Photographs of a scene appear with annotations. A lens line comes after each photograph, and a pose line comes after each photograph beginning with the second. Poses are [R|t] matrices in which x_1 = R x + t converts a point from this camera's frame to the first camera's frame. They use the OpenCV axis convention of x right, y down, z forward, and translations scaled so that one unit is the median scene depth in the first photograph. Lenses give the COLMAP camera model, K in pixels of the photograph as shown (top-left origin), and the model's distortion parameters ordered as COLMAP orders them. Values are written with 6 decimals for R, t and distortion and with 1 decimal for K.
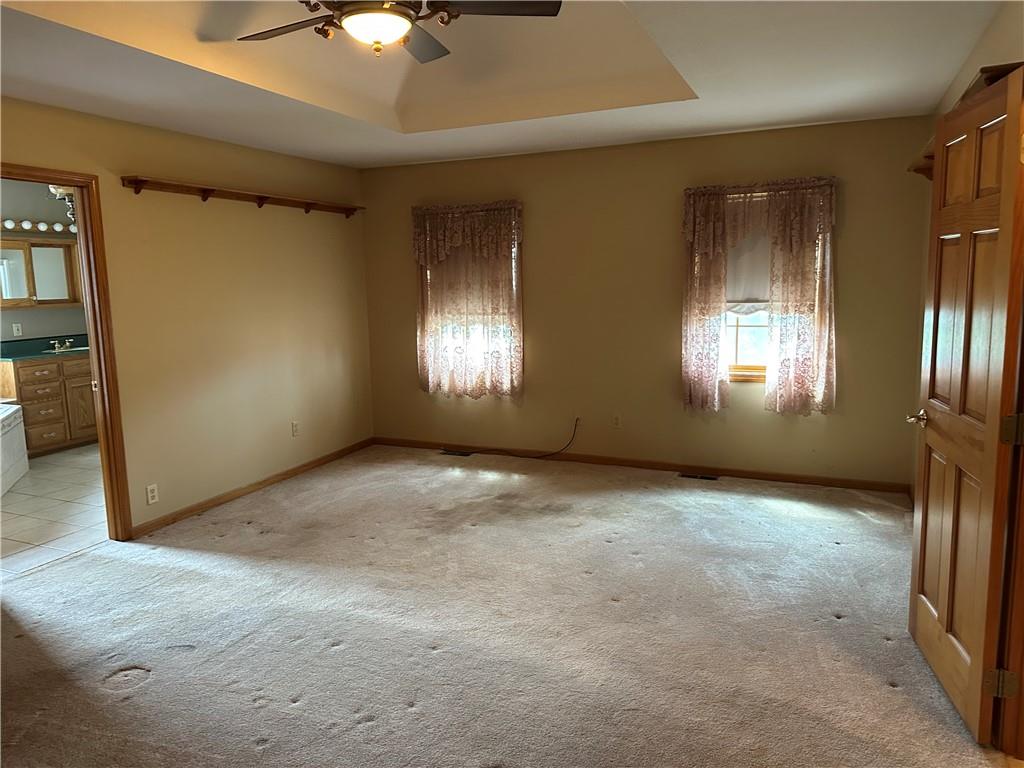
lens RADIAL K [[719.3, 0, 519.1], [0, 719.3, 380.3], [0, 0, 1]] dist [0.008740, -0.011997]
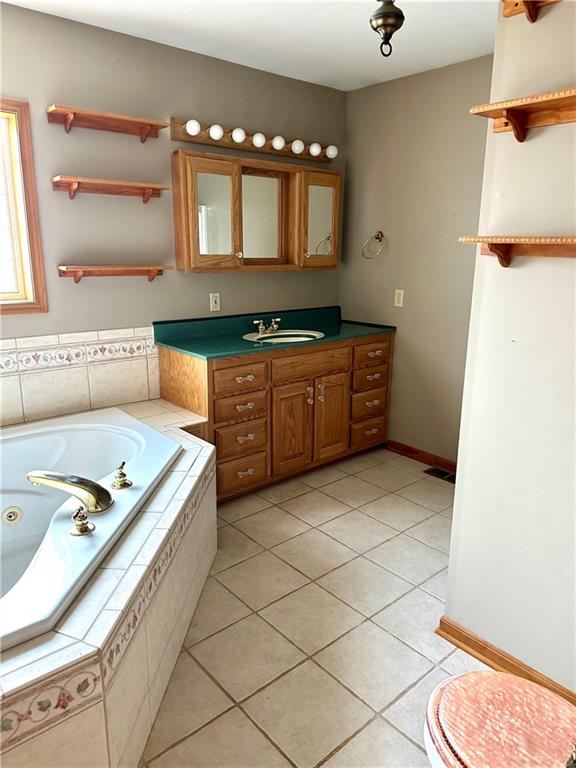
lens RADIAL K [[539.5, 0, 286.6], [0, 539.5, 386.4], [0, 0, 1]] dist [0.008740, -0.011997]
pose [[0.896946, 0.135528, -0.420857, -0.415493], [-0.085479, 0.987058, 0.135685, -0.066844], [0.433799, -0.085728, 0.896922, 0.573354]]
